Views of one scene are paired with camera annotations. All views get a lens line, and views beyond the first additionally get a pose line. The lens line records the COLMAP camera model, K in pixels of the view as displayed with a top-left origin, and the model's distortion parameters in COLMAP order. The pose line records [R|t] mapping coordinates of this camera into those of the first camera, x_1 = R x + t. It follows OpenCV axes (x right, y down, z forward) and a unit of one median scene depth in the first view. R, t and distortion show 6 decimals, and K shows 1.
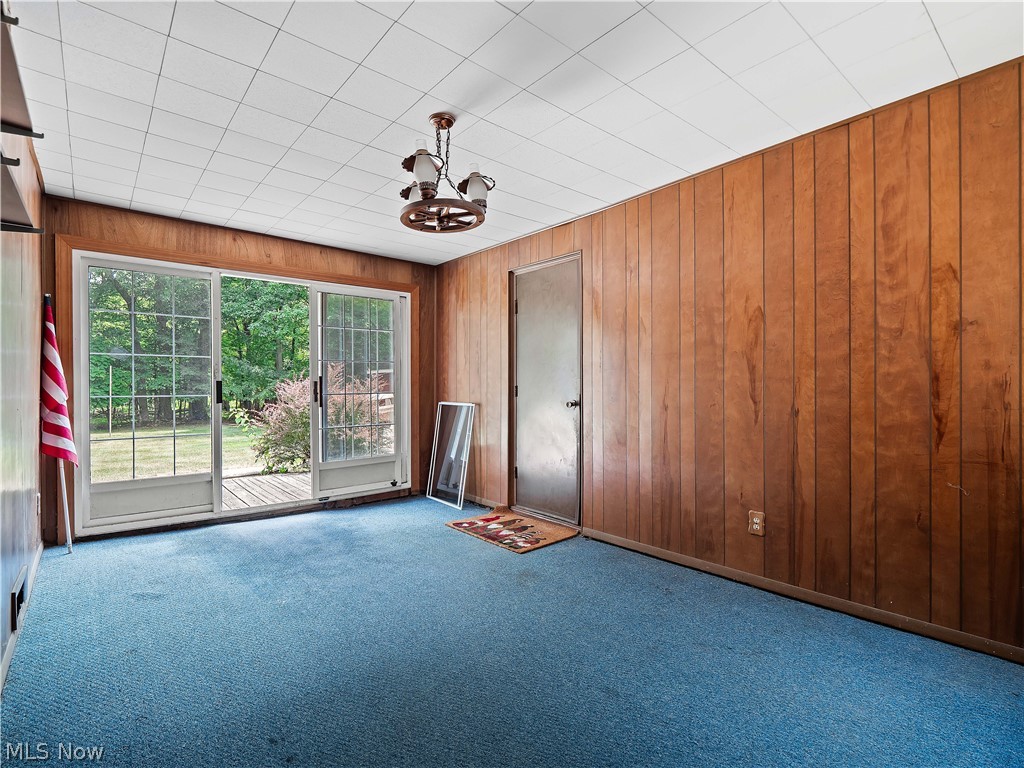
lens RADIAL K [[497.9, 0, 508.3], [0, 497.9, 381.5], [0, 0, 1]] dist [0.001048, -0.000884]
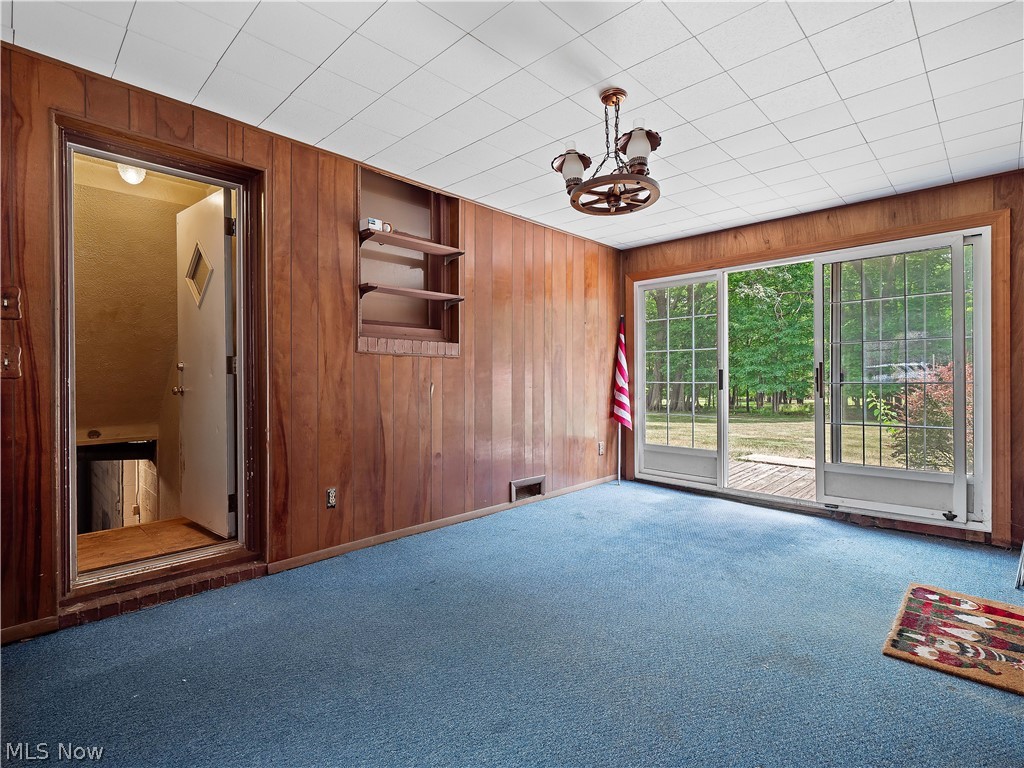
lens RADIAL K [[497.9, 0, 508.3], [0, 497.9, 381.5], [0, 0, 1]] dist [0.001048, -0.000884]
pose [[0.094175, 0.009865, -0.995507, 0.522393], [0.015633, 0.999813, 0.011386, 0.004608], [0.995433, -0.016635, 0.094003, 0.456062]]
